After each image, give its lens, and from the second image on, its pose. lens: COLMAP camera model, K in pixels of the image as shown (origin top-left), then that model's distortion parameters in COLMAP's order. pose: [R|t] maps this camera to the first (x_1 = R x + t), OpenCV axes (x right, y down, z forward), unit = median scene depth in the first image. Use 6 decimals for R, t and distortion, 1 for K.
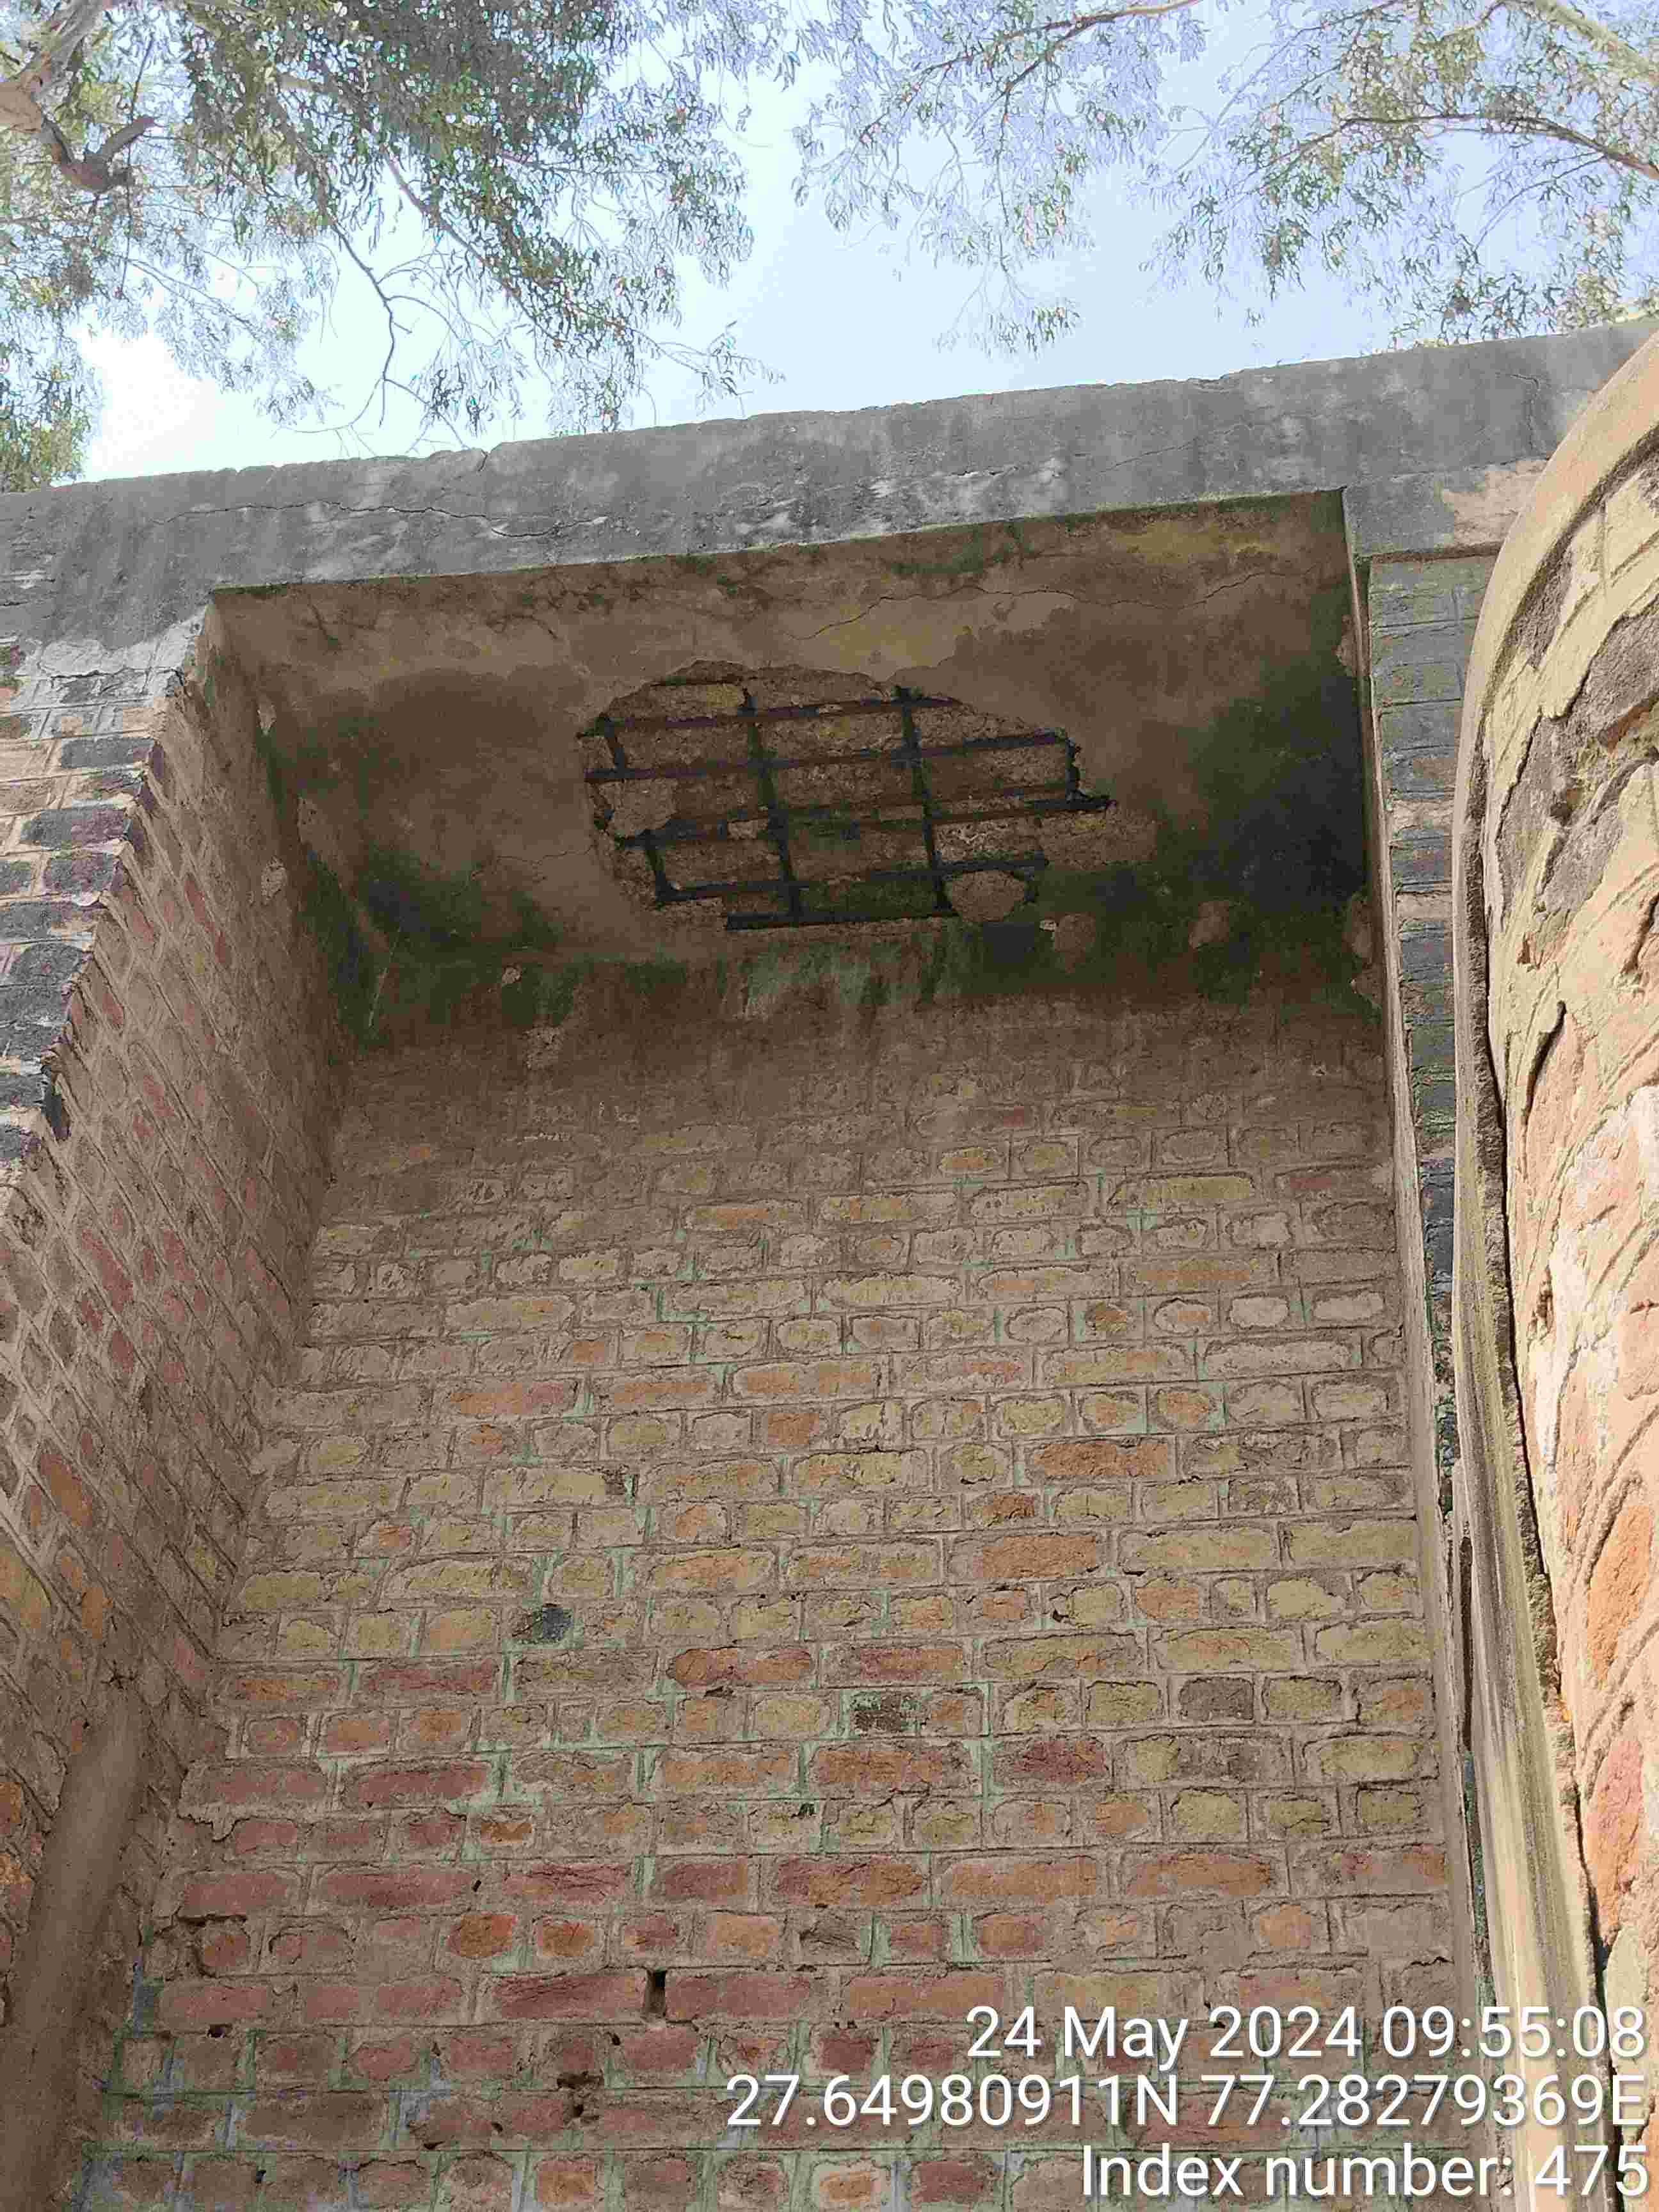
lens RADIAL K [[2630.1, 0, 829.5], [0, 2630.1, 1106.0], [0, 0, 1]] dist [0.053168, 0.007307]
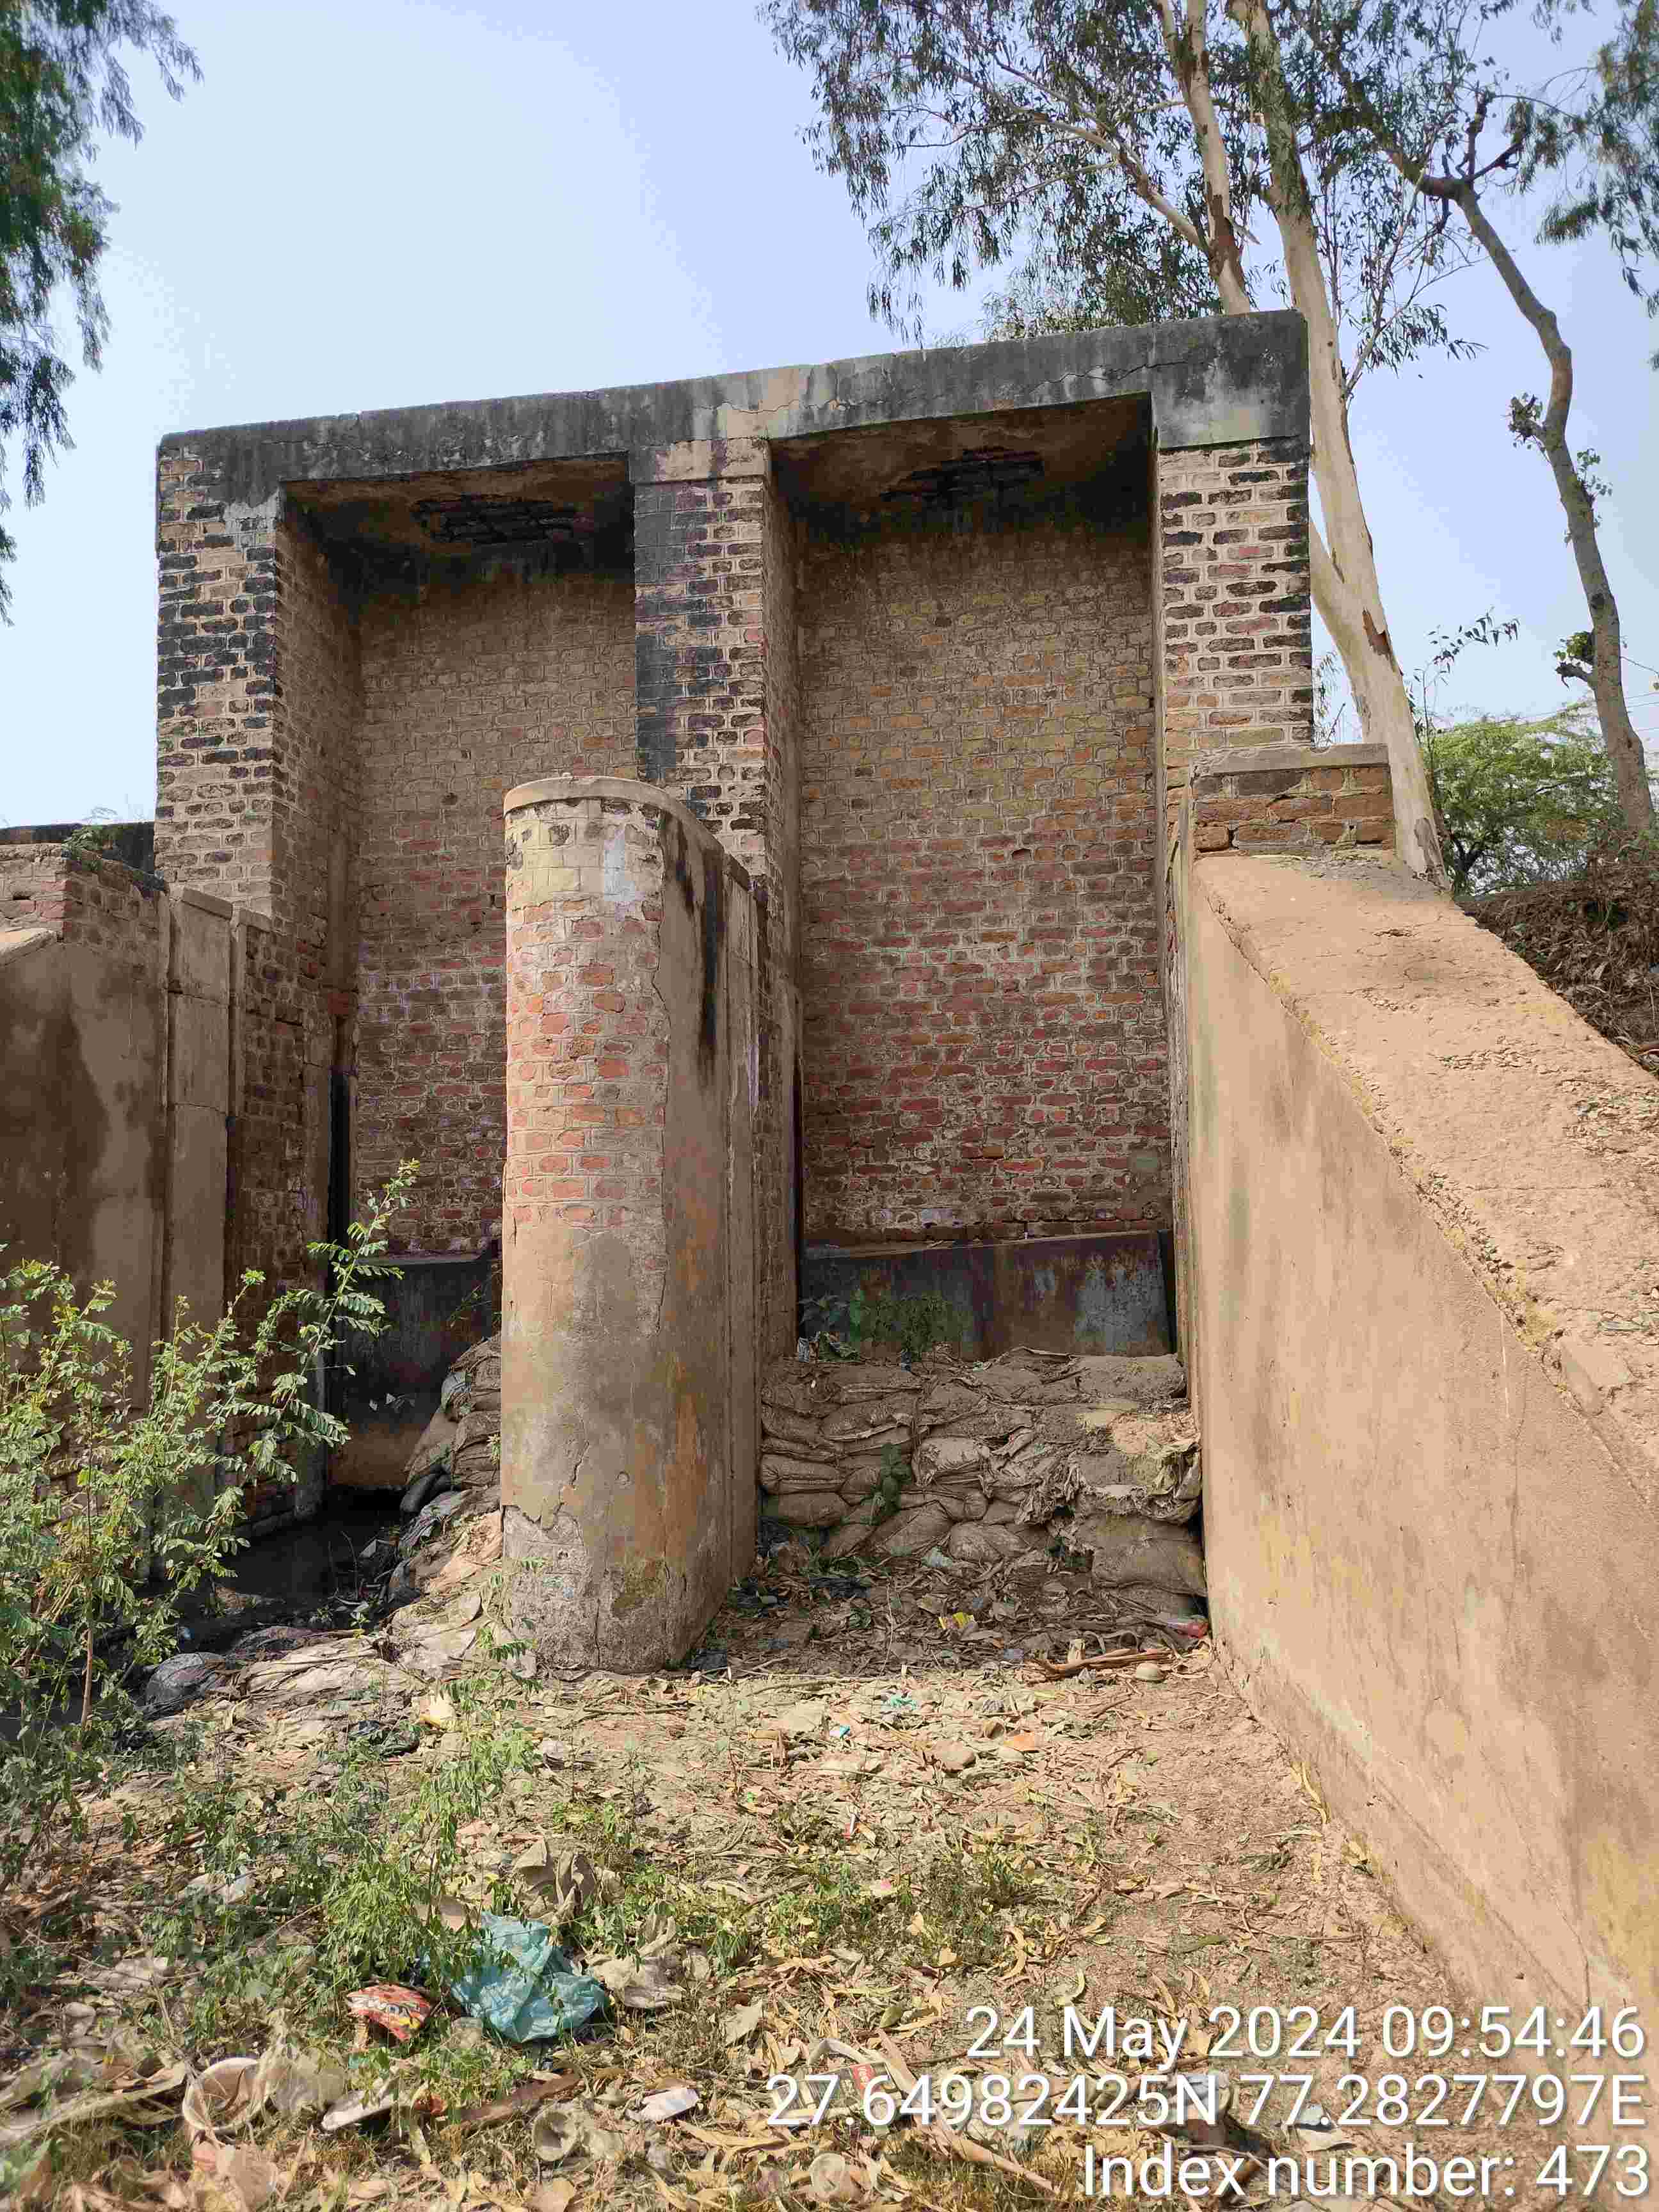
lens RADIAL K [[2630.1, 0, 829.5], [0, 2630.1, 1106.0], [0, 0, 1]] dist [0.053168, 0.007307]
pose [[0.991297, -0.066250, -0.113762, 0.703213], [0.120233, 0.807562, 0.577397, -1.324069], [0.053618, -0.586050, 0.808499, -1.867800]]
